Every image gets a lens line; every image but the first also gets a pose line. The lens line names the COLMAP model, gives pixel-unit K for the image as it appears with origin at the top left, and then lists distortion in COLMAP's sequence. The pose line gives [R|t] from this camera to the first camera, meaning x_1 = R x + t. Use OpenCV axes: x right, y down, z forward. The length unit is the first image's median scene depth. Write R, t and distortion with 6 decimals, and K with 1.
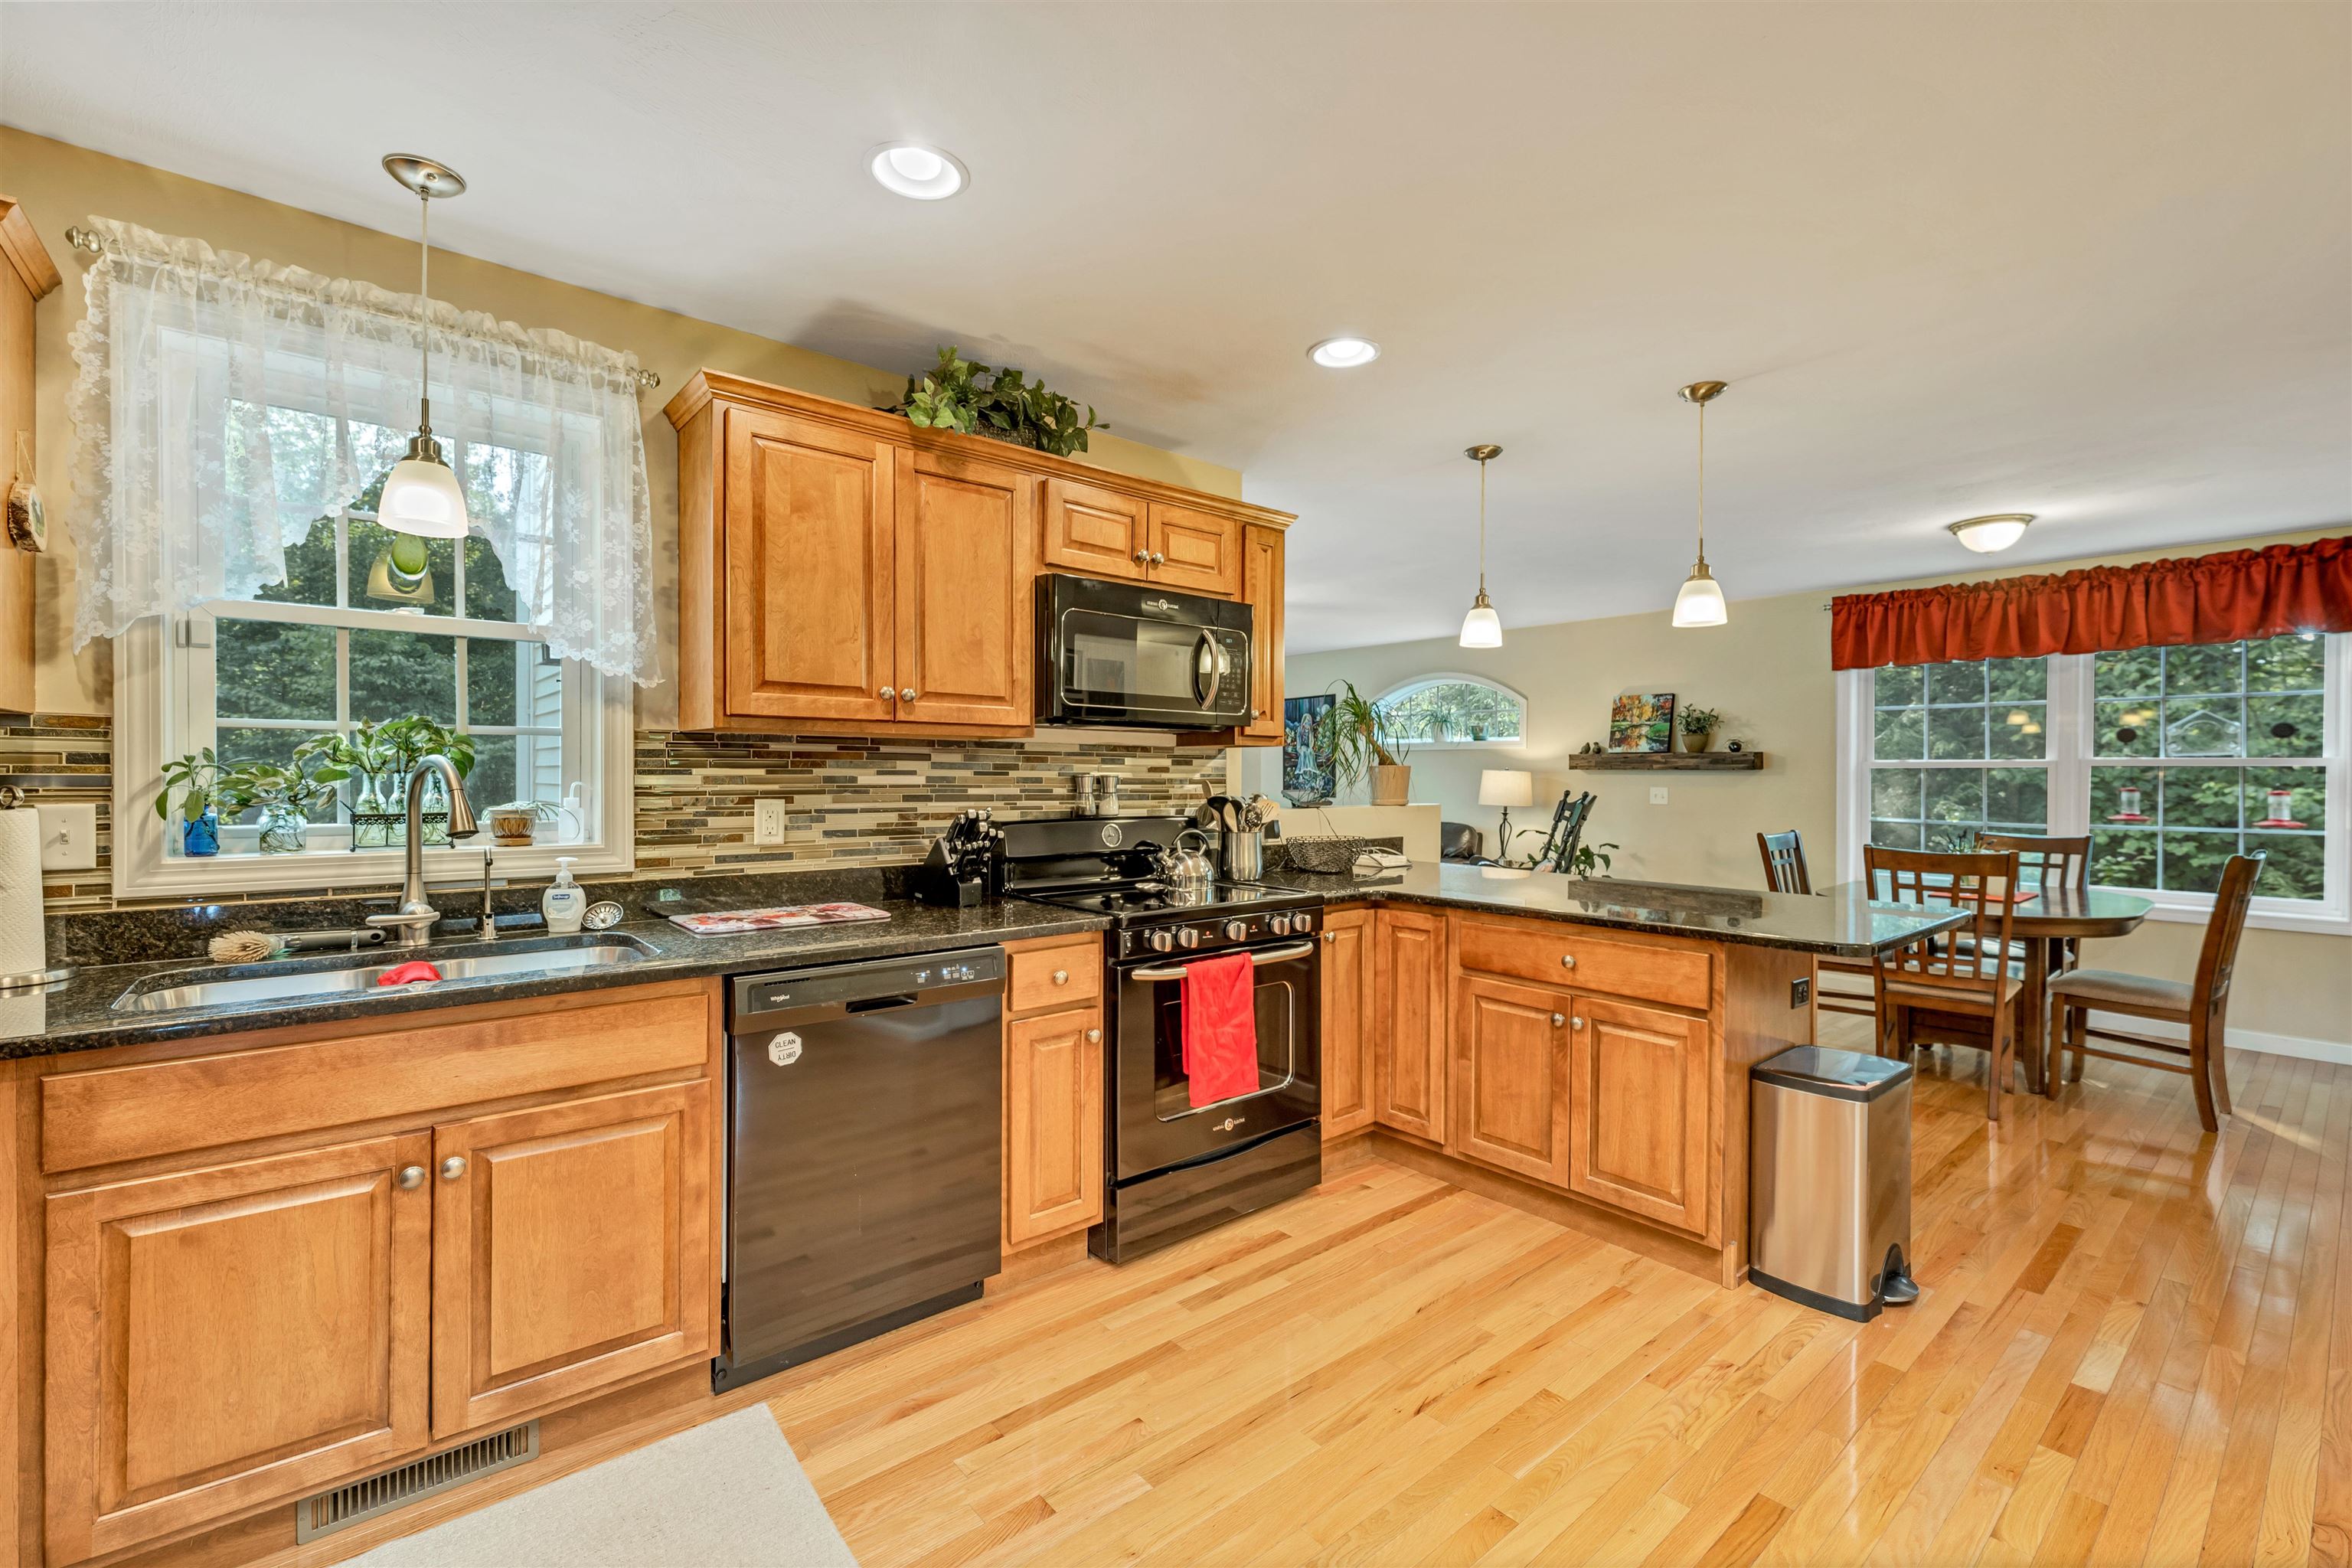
lens RADIAL K [[1002.6, 0, 1160.0], [0, 1002.6, 780.3], [0, 0, 1]] dist [0.005209, 0.000071]
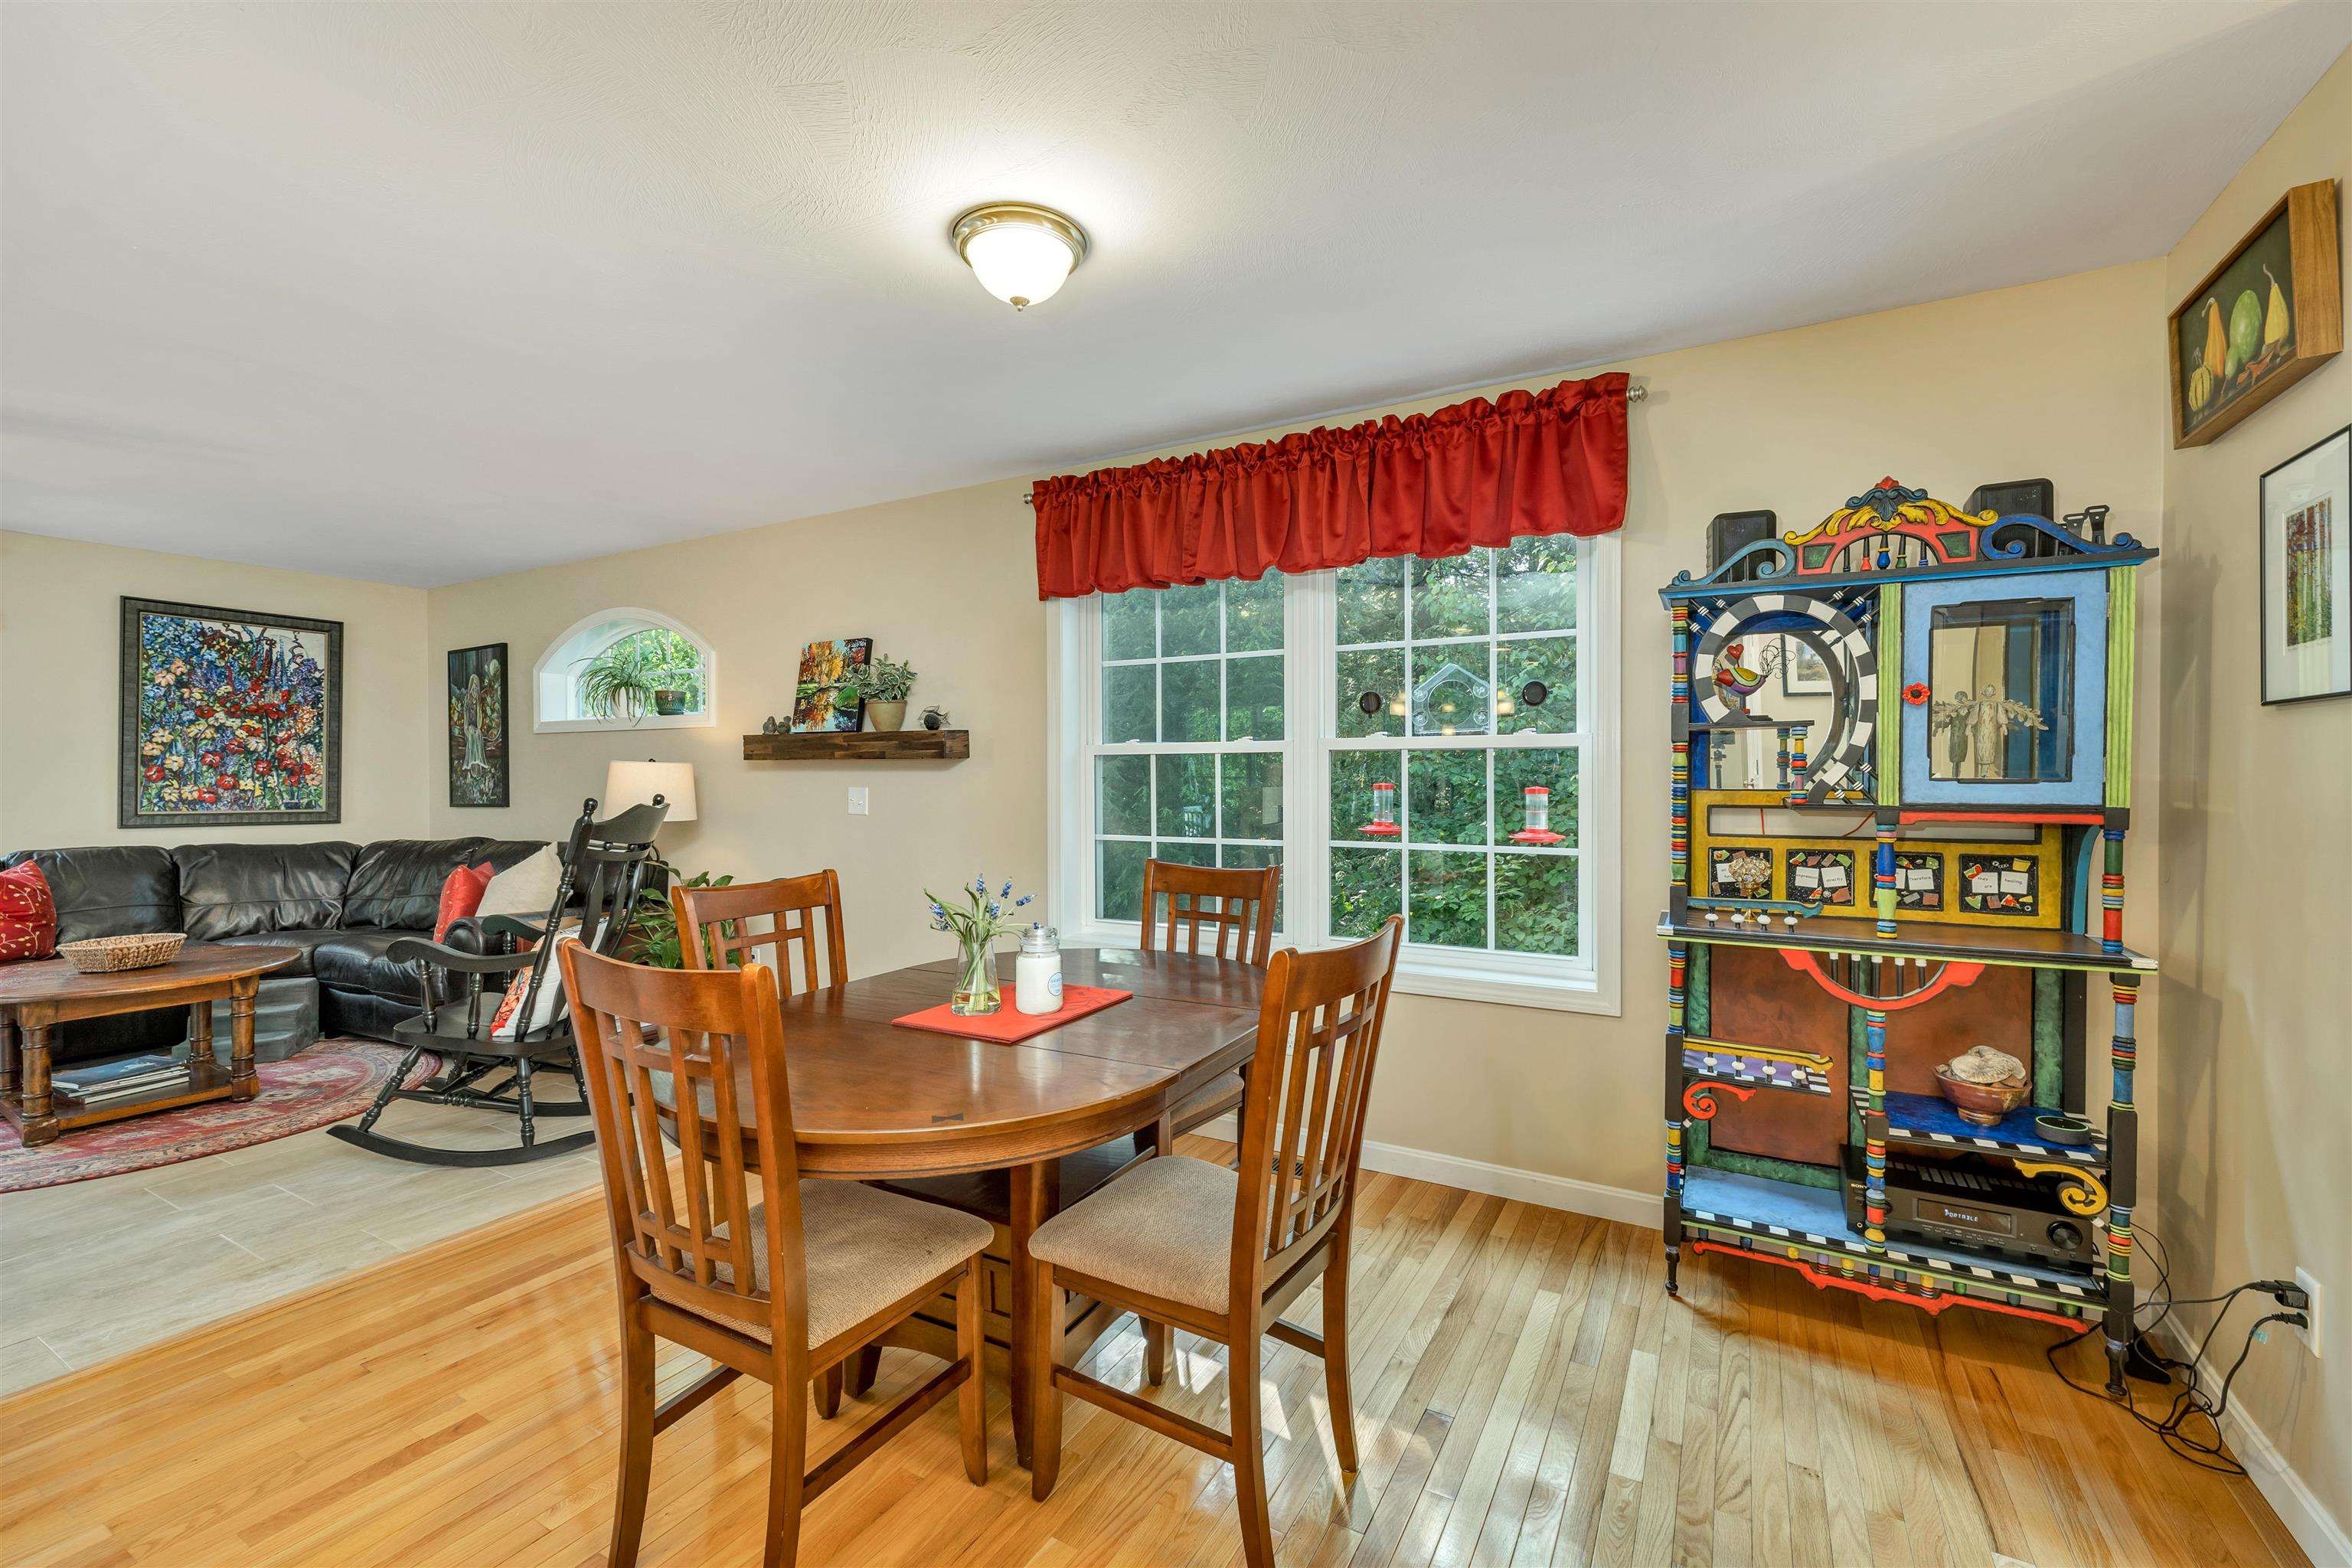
lens RADIAL K [[1002.6, 0, 1183.5], [0, 1002.6, 785.7], [0, 0, 1]] dist [0.005209, 0.000071]
pose [[0.937771, -0.009444, 0.347125, 1.028576], [0.006672, 0.999936, 0.009178, 0.004568], [-0.347190, -0.006291, 0.937774, 0.718262]]
